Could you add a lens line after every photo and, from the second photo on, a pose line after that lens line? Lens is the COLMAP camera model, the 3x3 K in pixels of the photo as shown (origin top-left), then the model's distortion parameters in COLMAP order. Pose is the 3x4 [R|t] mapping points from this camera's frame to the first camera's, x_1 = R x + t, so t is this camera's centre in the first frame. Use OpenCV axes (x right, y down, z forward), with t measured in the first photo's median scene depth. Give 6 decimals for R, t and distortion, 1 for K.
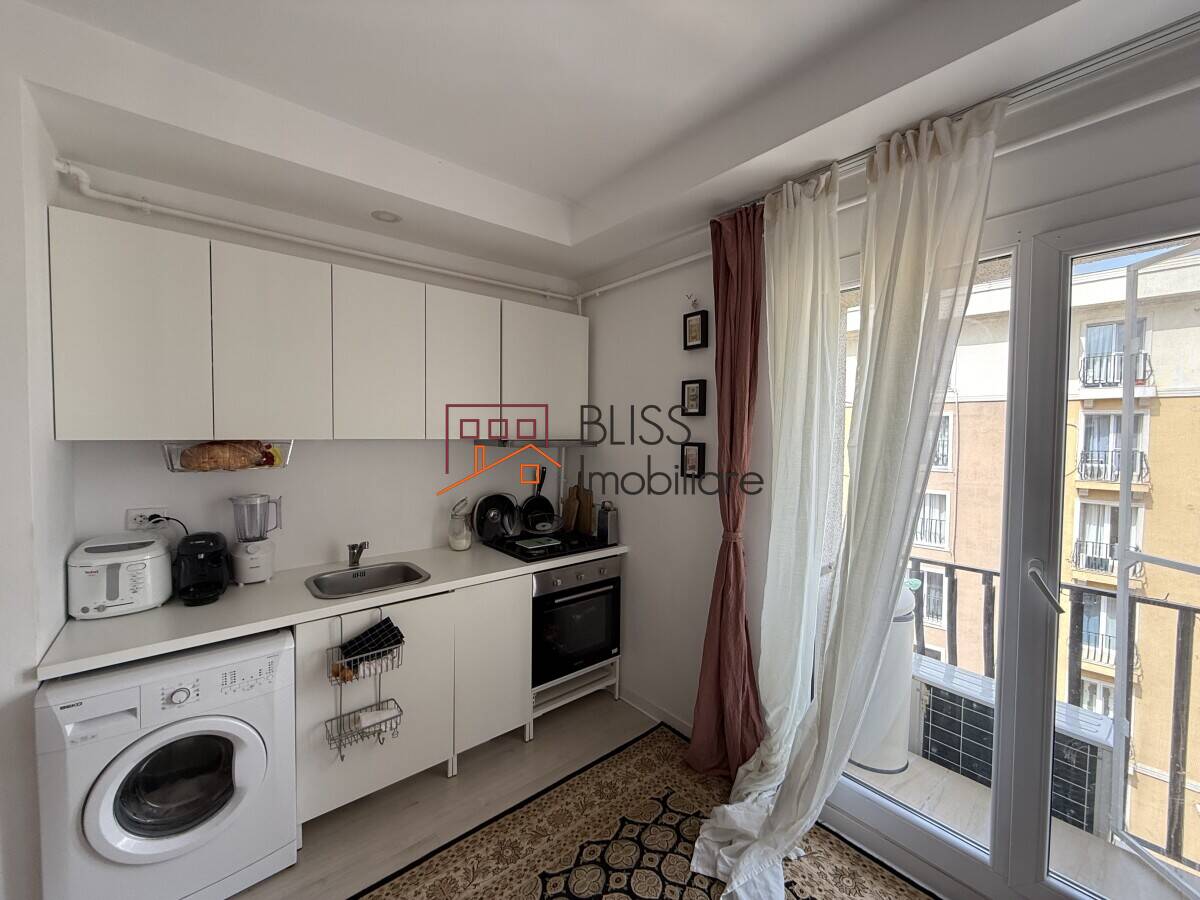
lens RADIAL K [[477.9, 0, 598.5], [0, 477.9, 449.1], [0, 0, 1]] dist [-0.000579, 0.000207]
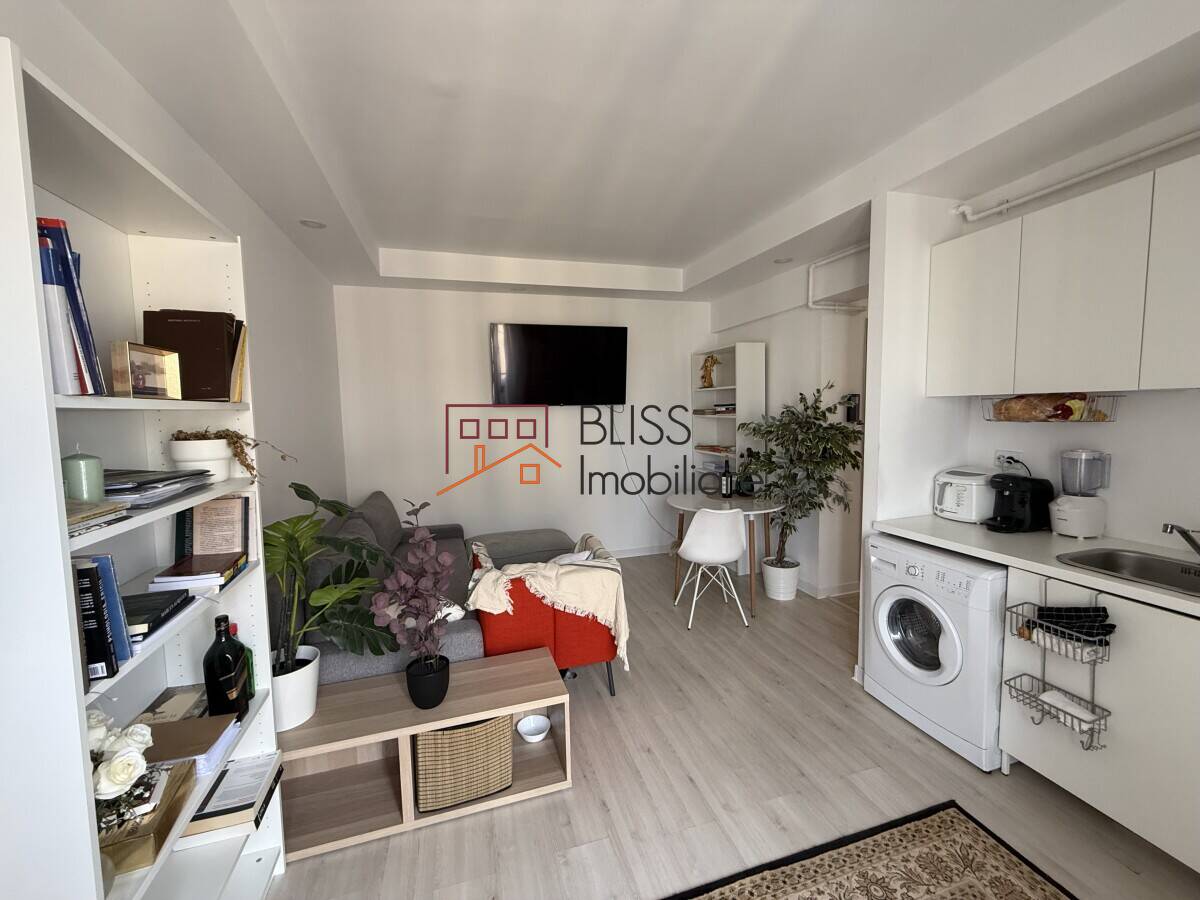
lens RADIAL K [[477.9, 0, 598.5], [0, 477.9, 449.1], [0, 0, 1]] dist [-0.000579, 0.000207]
pose [[-0.393150, 0.077664, -0.916189, 0.563497], [-0.013090, 0.995853, 0.090034, 0.019250], [0.919381, 0.047390, -0.390503, 0.462454]]
